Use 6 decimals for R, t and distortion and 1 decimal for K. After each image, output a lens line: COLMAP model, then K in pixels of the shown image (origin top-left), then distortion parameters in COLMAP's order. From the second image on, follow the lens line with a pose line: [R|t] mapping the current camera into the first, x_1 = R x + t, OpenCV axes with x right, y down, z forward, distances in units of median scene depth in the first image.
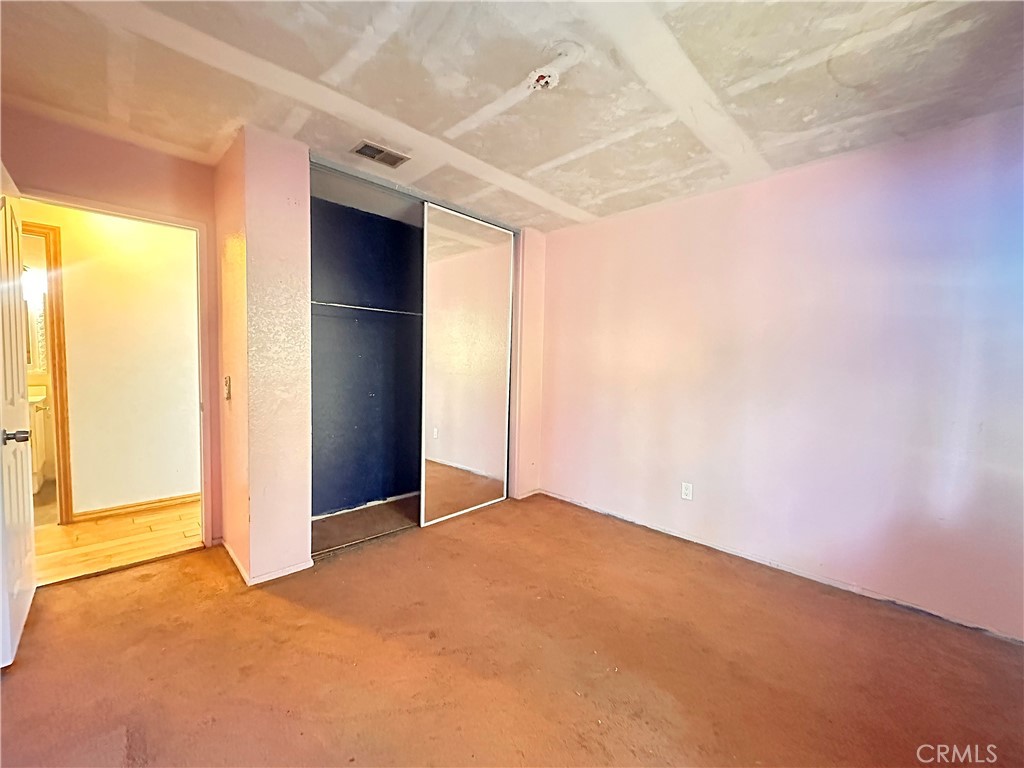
lens RADIAL K [[406.5, 0, 510.5], [0, 406.5, 384.7], [0, 0, 1]] dist [-0.004150, 0.000105]
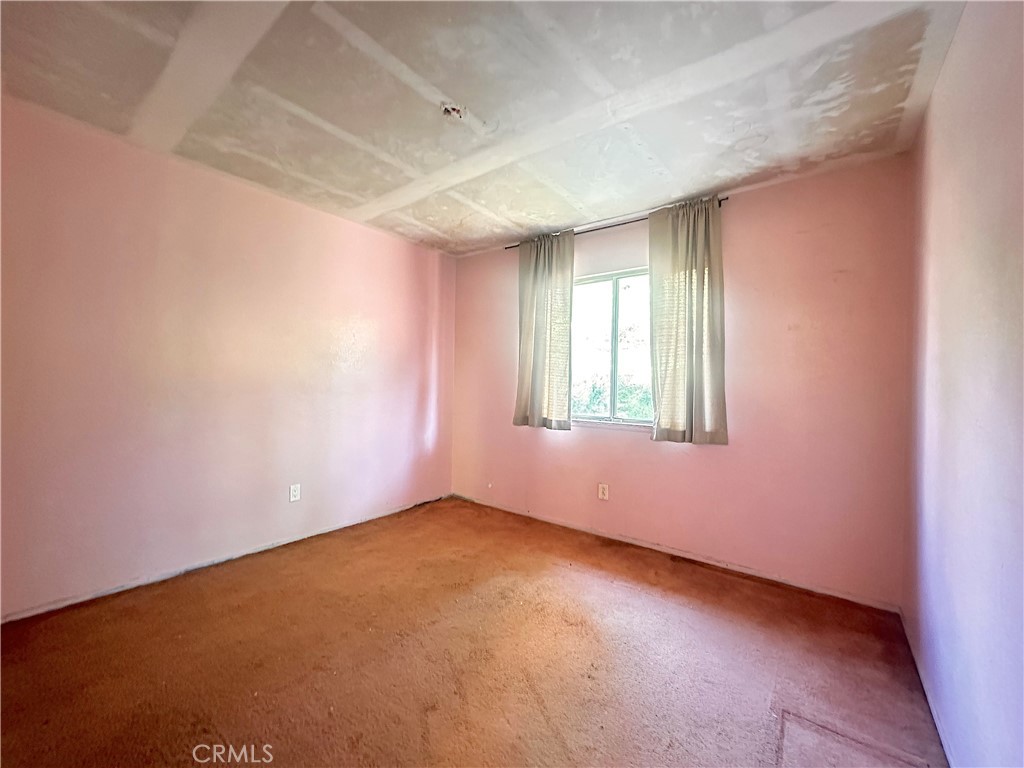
lens RADIAL K [[406.5, 0, 510.8], [0, 406.5, 383.3], [0, 0, 1]] dist [-0.004150, 0.000105]
pose [[-0.124268, -0.026452, 0.991896, -0.723818], [0.032971, 0.998982, 0.030772, -0.024239], [-0.991701, 0.036527, -0.123270, 0.687200]]
